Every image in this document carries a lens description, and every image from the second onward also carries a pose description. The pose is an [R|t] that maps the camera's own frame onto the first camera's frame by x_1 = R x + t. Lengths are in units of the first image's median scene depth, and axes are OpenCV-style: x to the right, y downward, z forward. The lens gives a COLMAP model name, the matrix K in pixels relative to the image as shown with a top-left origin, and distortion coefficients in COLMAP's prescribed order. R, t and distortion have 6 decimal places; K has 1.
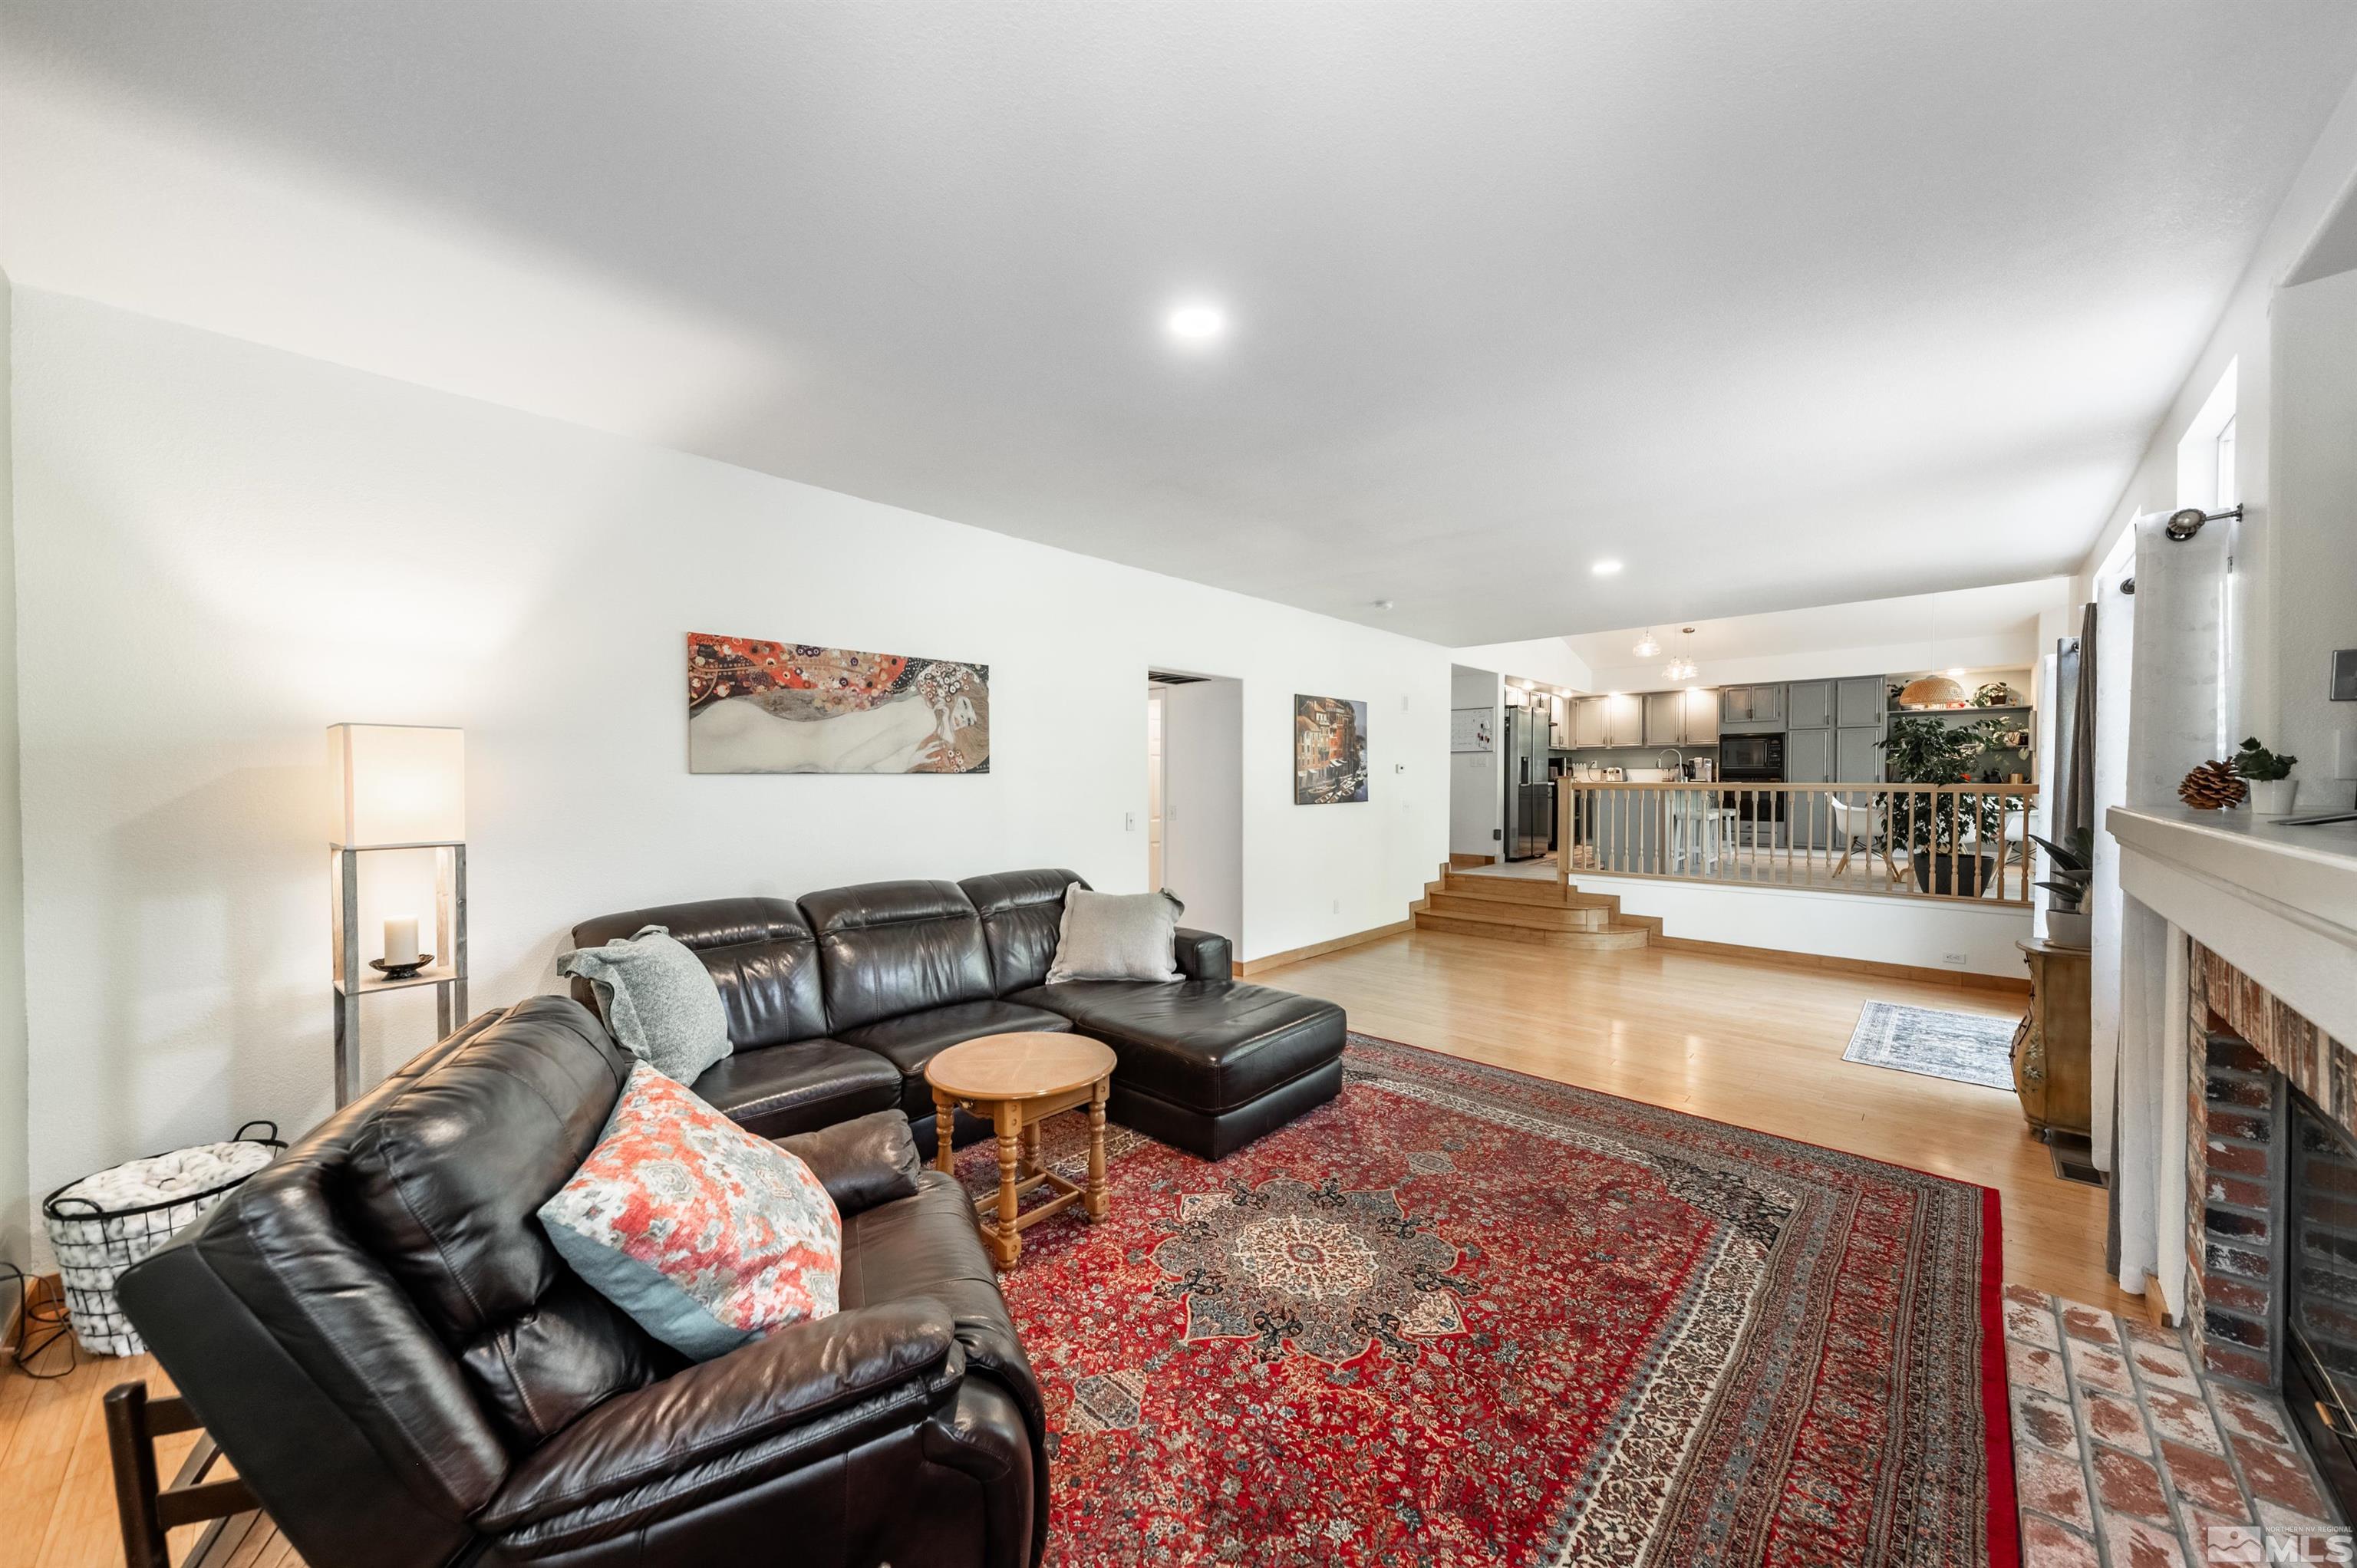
lens RADIAL K [[825.5, 0, 1181.8], [0, 825.5, 788.0], [0, 0, 1]] dist [0.008146, -0.000032]
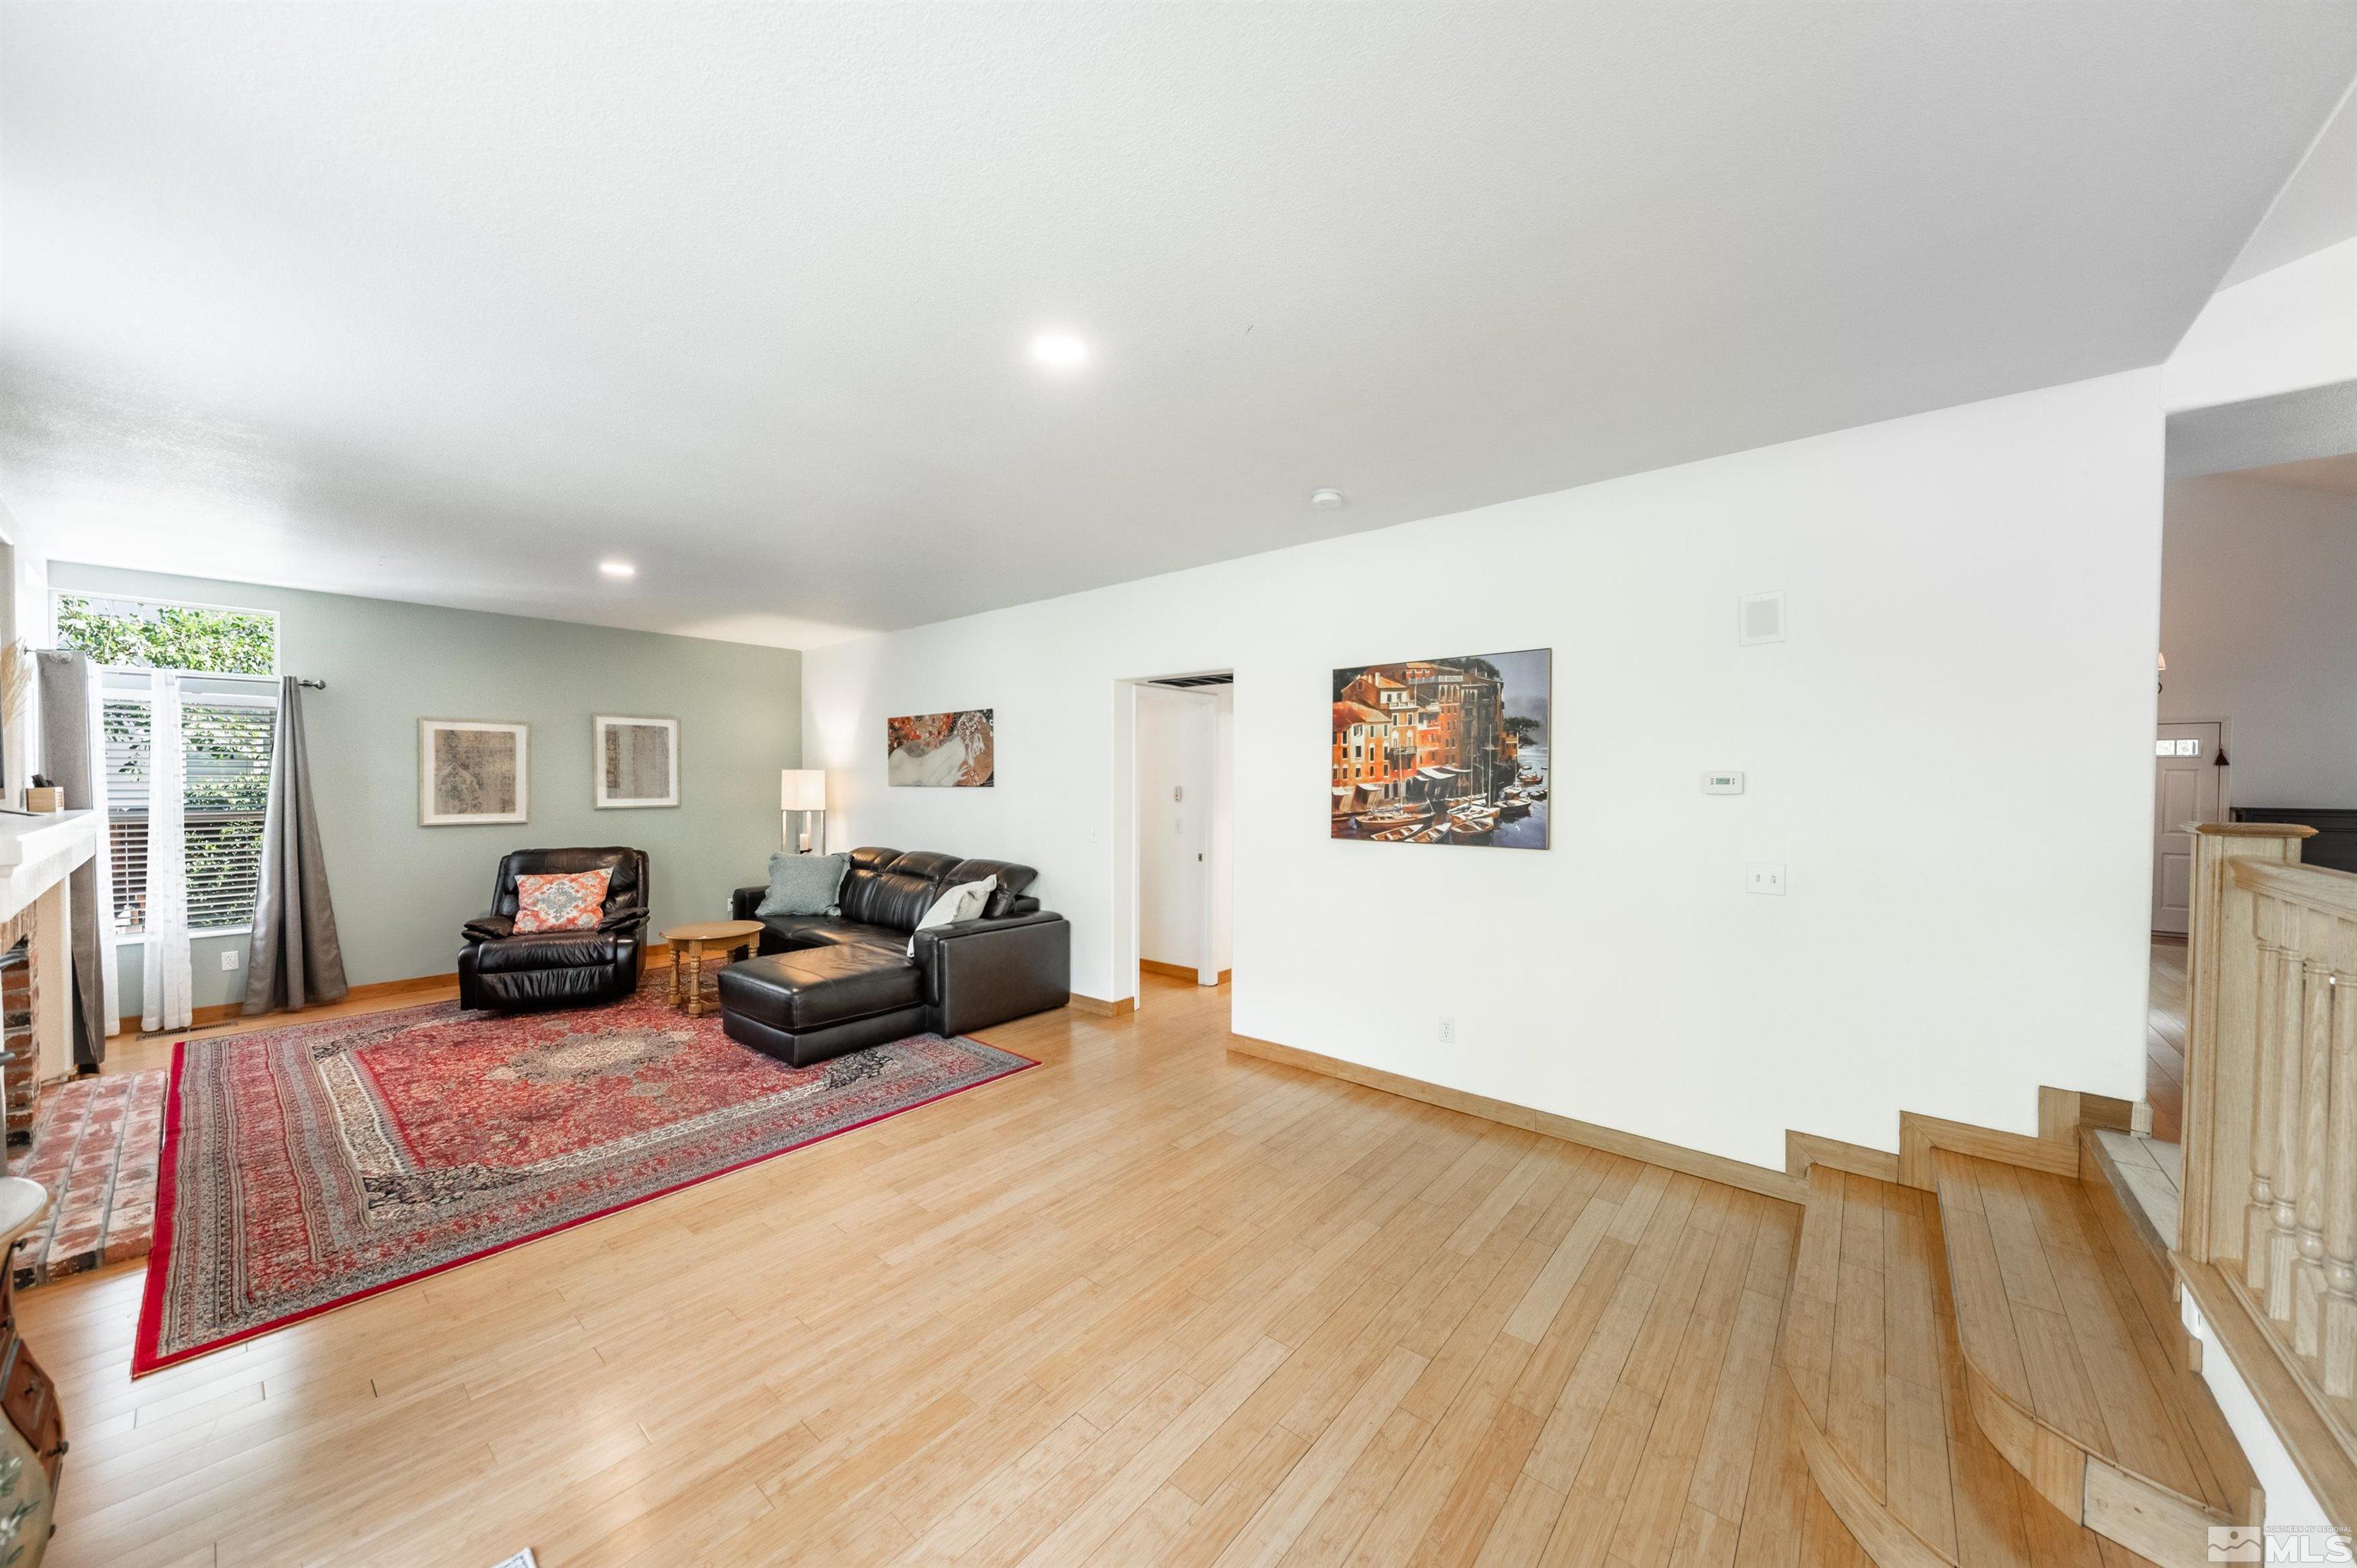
lens RADIAL K [[825.5, 0, 1181.8], [0, 825.5, 788.0], [0, 0, 1]] dist [0.008146, -0.000032]
pose [[0.050080, 0.018092, -0.998581, 1.269633], [-0.012007, 0.999775, 0.017512, -0.047680], [0.998673, 0.011113, 0.050286, 1.362726]]
